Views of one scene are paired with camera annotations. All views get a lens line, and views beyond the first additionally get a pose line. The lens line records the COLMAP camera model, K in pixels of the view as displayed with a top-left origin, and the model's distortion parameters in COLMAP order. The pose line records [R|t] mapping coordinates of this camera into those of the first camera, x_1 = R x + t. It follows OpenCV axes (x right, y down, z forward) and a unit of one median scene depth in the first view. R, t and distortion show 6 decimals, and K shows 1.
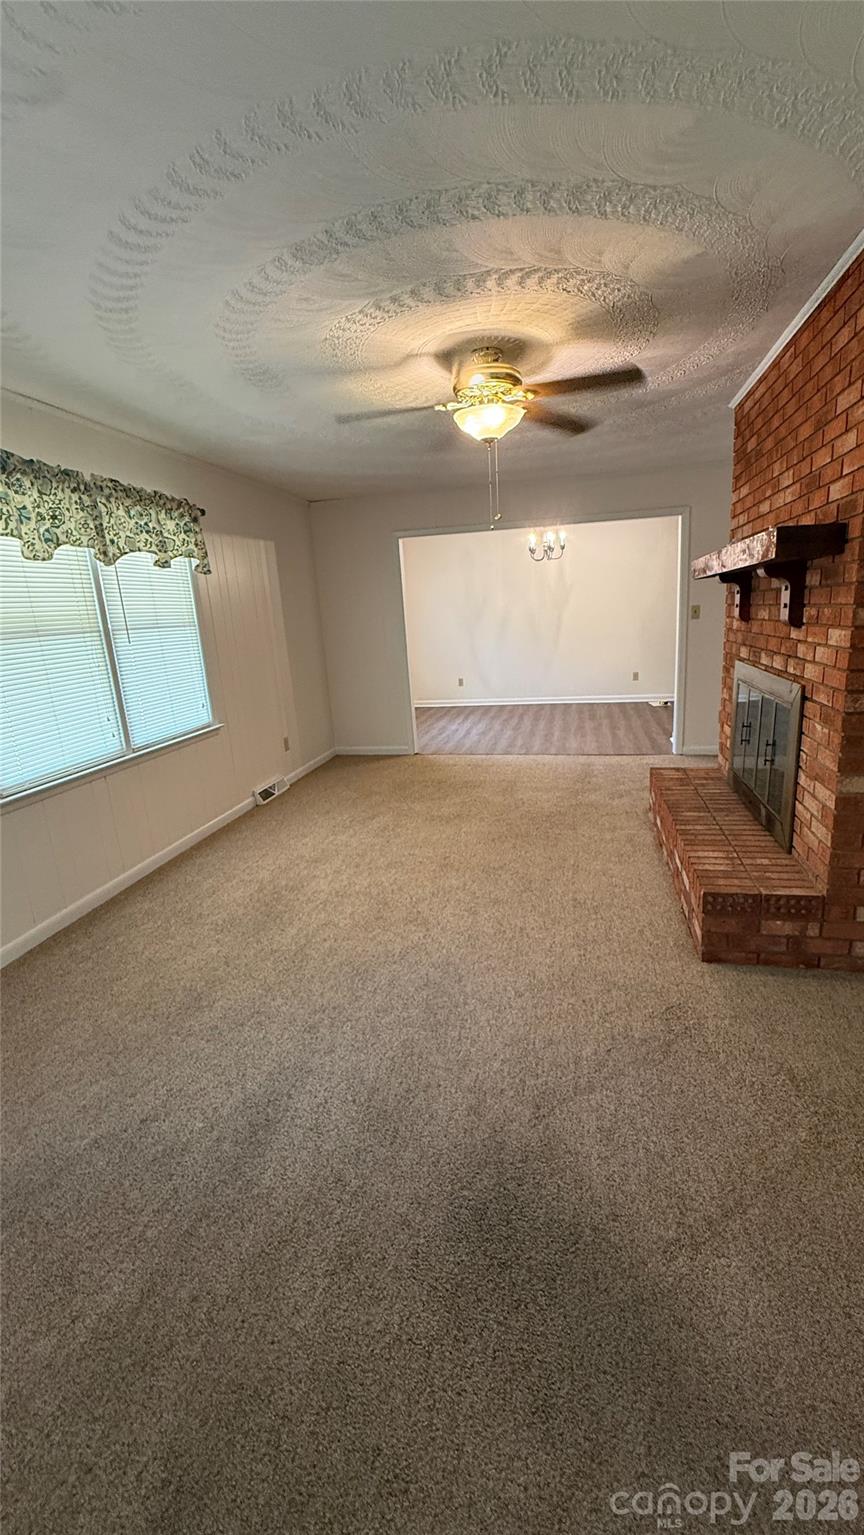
lens RADIAL K [[619.6, 0, 434.8], [0, 619.6, 768.2], [0, 0, 1]] dist [-0.001457, 0.000708]
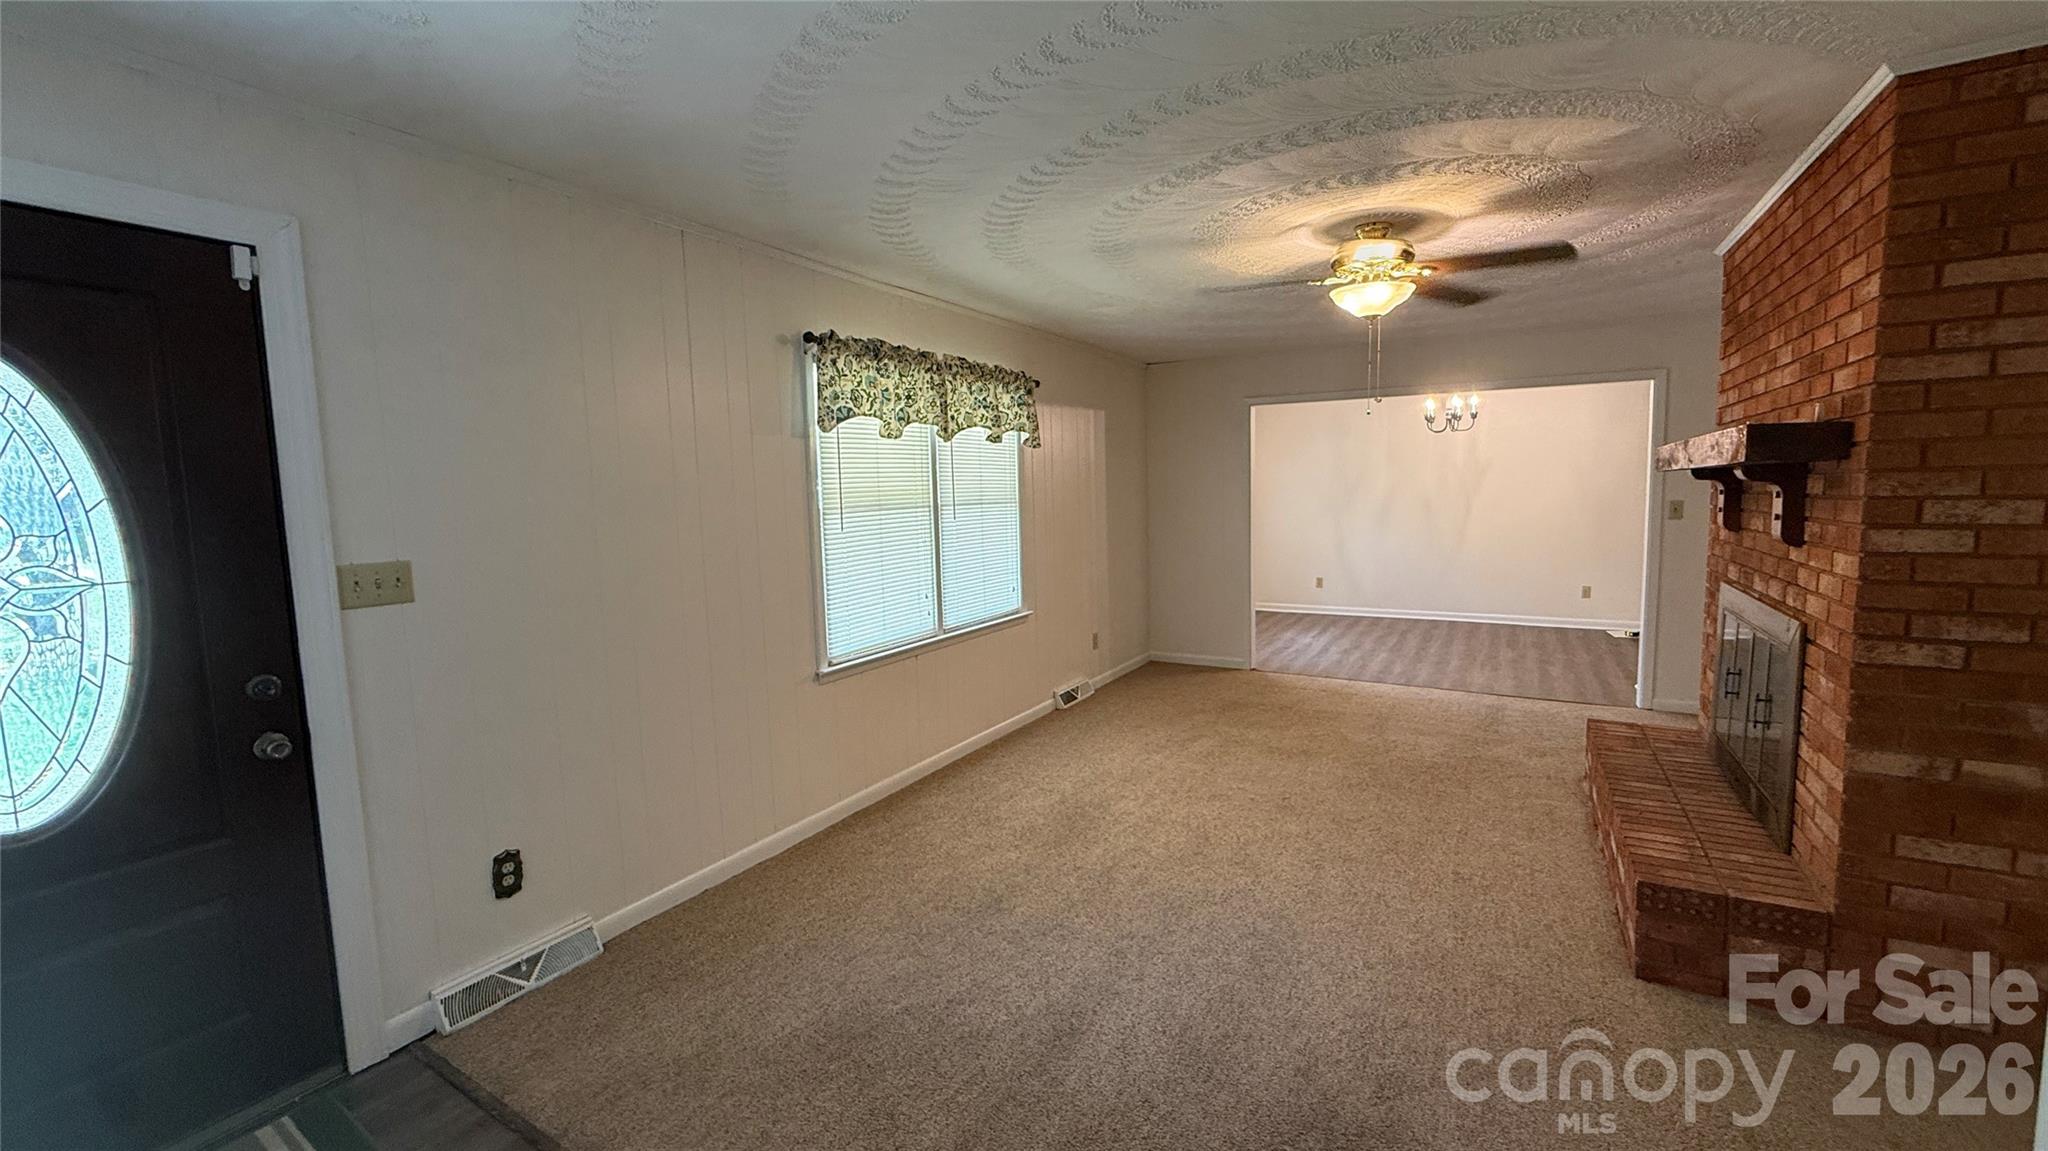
lens RADIAL K [[826.7, 0, 1018.0], [0, 826.7, 574.4], [0, 0, 1]] dist [-0.001457, 0.000708]
pose [[0.950354, 0.068523, -0.303531, -0.007831], [-0.107896, 0.987501, -0.114891, 0.022185], [0.291865, 0.141937, 0.945869, -0.202829]]
